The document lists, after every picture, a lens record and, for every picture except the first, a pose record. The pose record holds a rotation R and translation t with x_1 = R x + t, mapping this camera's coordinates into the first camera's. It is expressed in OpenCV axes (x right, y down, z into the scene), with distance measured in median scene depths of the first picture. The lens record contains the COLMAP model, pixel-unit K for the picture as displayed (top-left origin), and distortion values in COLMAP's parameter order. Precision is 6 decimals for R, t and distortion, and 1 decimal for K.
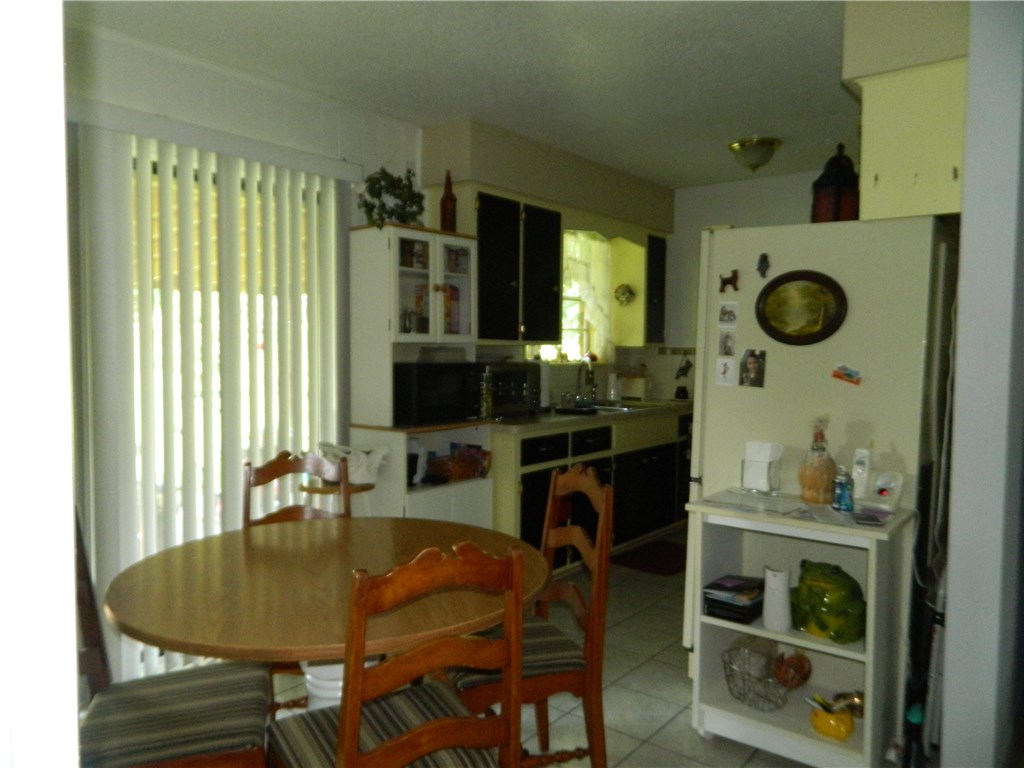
lens RADIAL K [[749.4, 0, 512.0], [0, 749.4, 384.0], [0, 0, 1]] dist [0.003211, 0.002375]
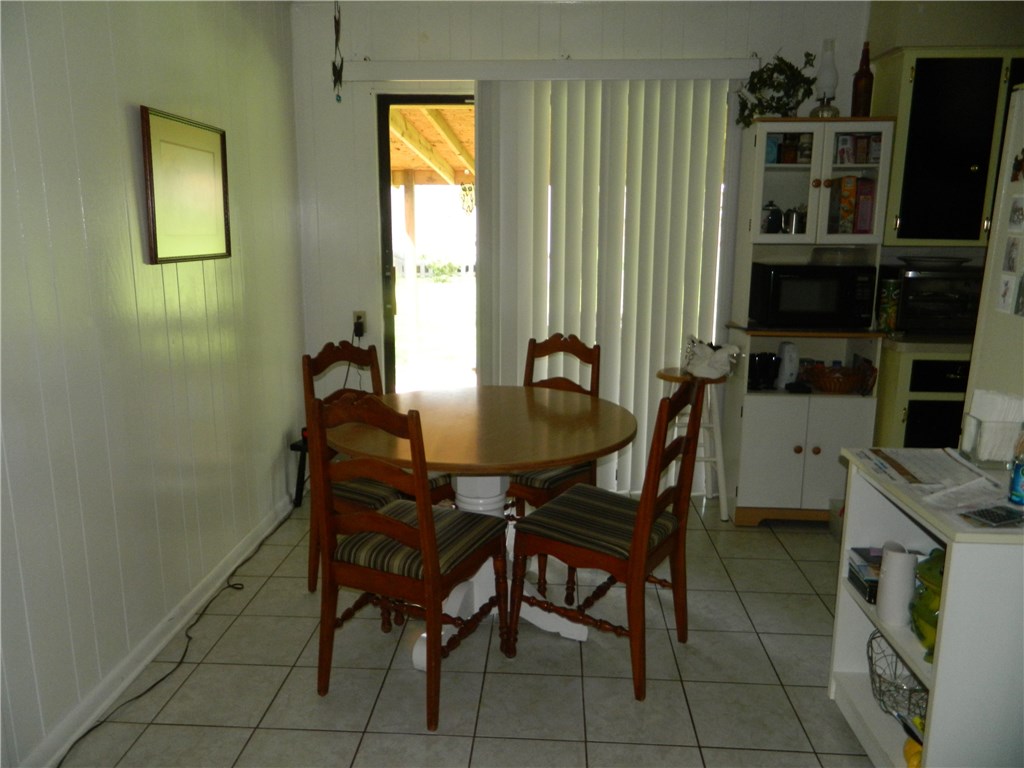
lens RADIAL K [[749.4, 0, 512.0], [0, 749.4, 384.0], [0, 0, 1]] dist [0.003211, 0.002375]
pose [[0.576614, 0.163527, -0.800484, 0.438128], [-0.043385, 0.984511, 0.169869, -0.023747], [0.815864, -0.063220, 0.574778, 0.135809]]
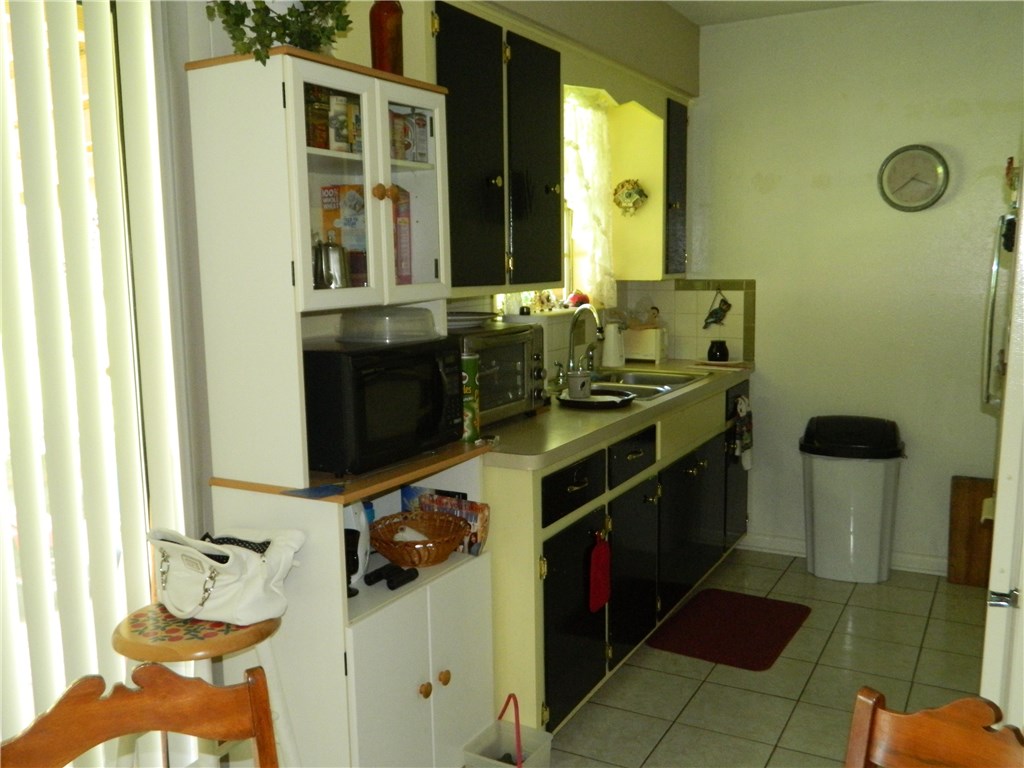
lens RADIAL K [[918.3, 0, 512.0], [0, 918.3, 384.0], [0, 0, 1]] dist [0.013869, -0.142980]
pose [[0.985236, -0.046649, 0.164727, -0.113201], [0.032275, 0.995519, 0.088882, -0.051169], [-0.168135, -0.082253, 0.982326, 0.369015]]
